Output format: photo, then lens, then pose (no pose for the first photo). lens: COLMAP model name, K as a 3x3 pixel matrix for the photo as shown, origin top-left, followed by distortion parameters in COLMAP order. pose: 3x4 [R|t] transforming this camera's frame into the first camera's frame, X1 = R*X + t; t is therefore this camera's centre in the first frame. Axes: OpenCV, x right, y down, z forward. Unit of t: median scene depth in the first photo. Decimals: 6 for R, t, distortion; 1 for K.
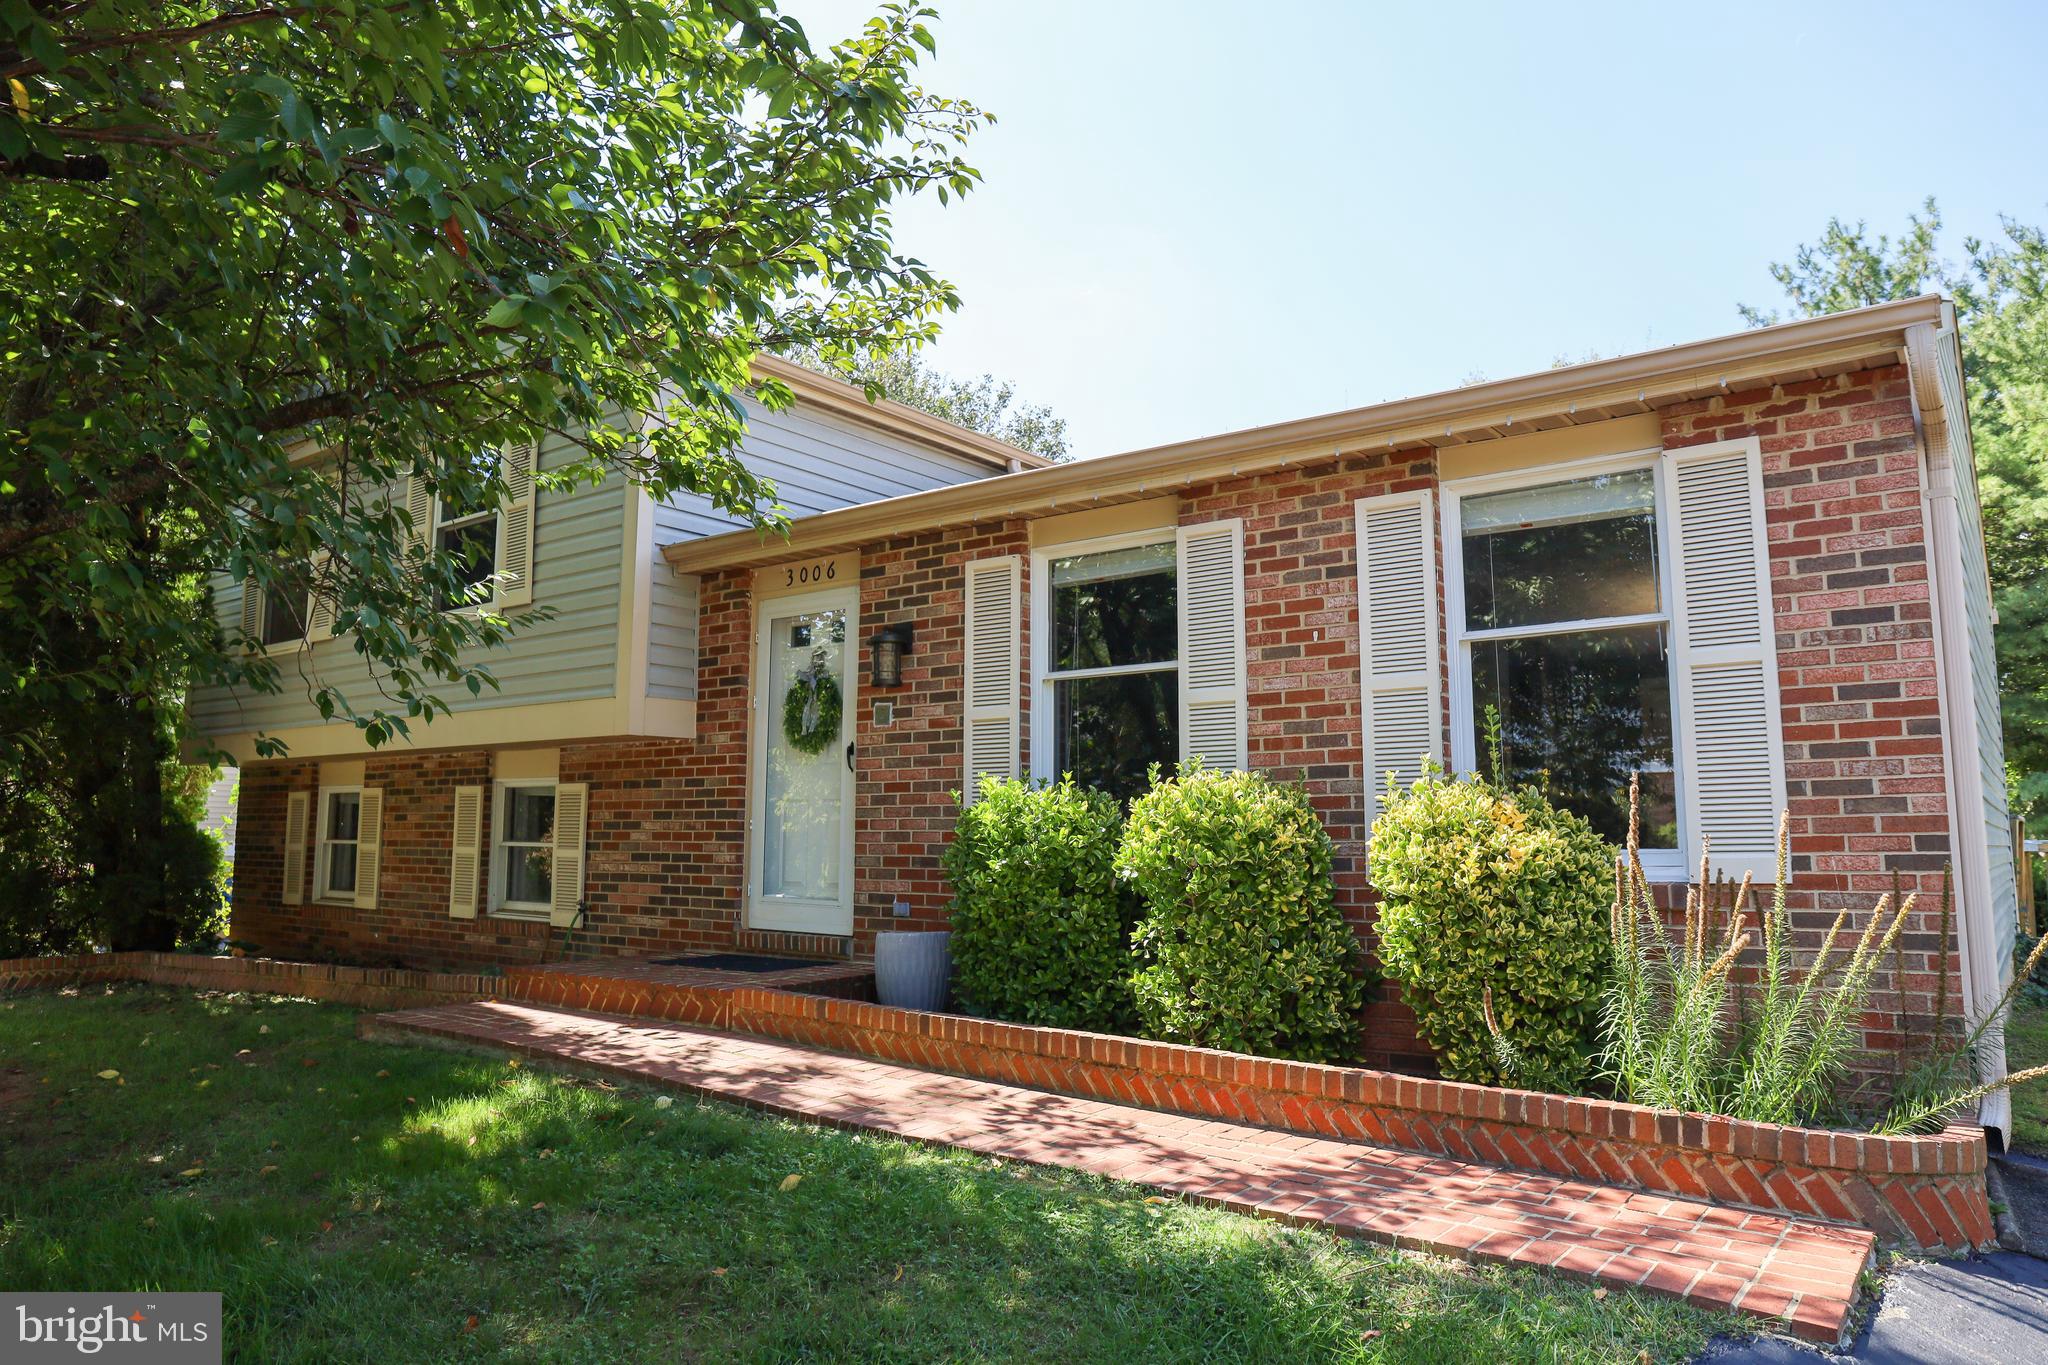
lens RADIAL K [[1353.6, 0, 1022.8], [0, 1353.6, 680.5], [0, 0, 1]] dist [-0.062943, -0.000801]
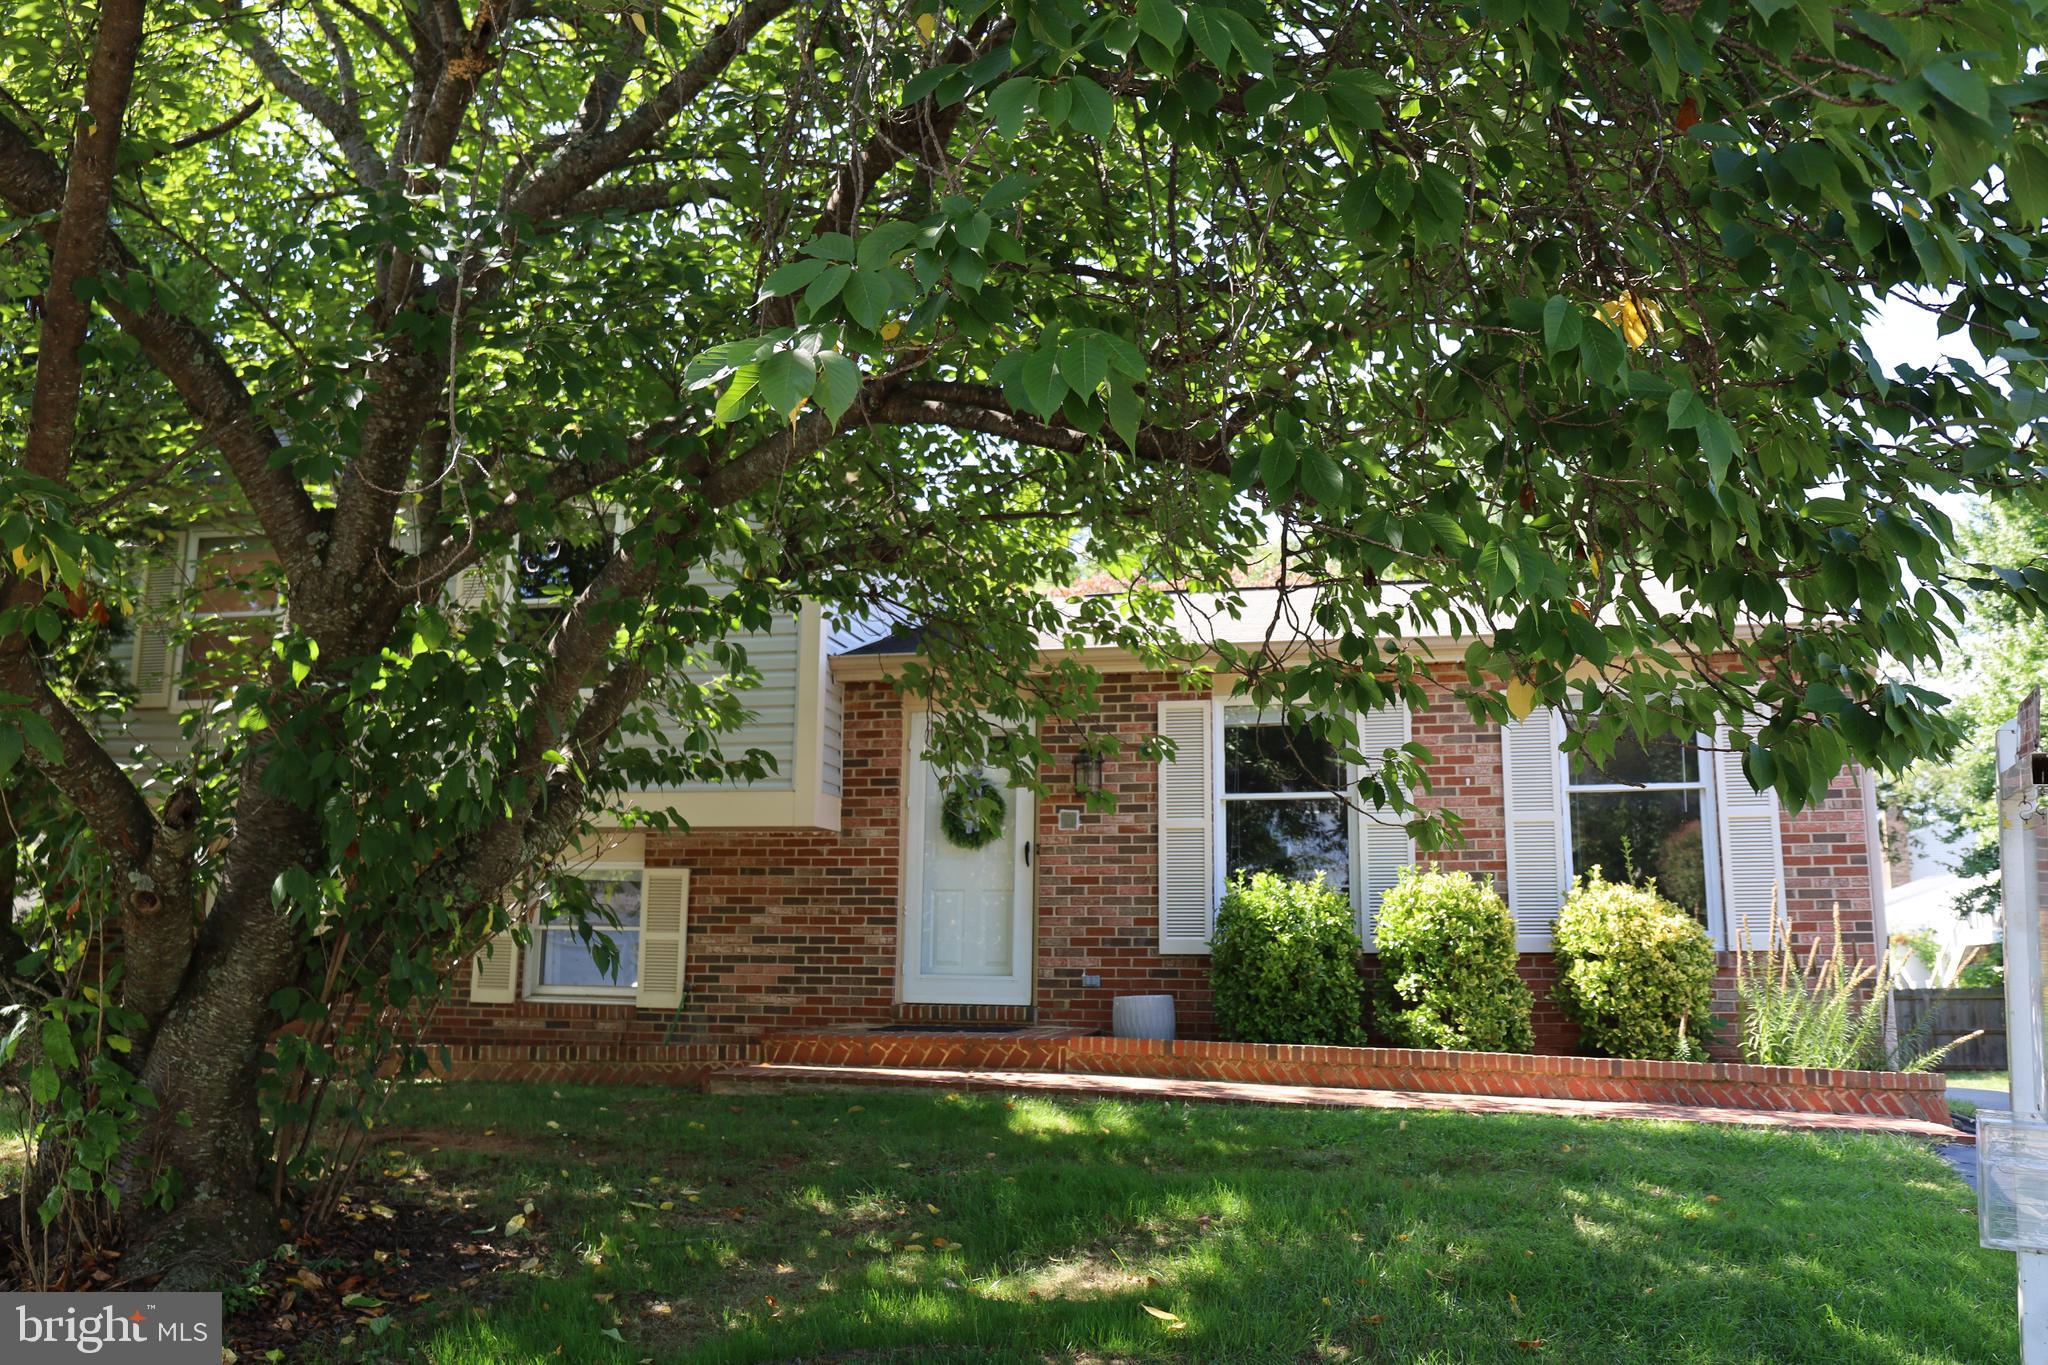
lens RADIAL K [[1597.3, 0, 1022.9], [0, 1597.3, 677.0], [0, 0, 1]] dist [-0.048965, 0.012088]
pose [[0.918321, 0.078954, 0.387882, -0.727270], [-0.055076, 0.995860, -0.072314, 0.003810], [-0.391985, 0.045044, 0.918868, -0.310549]]
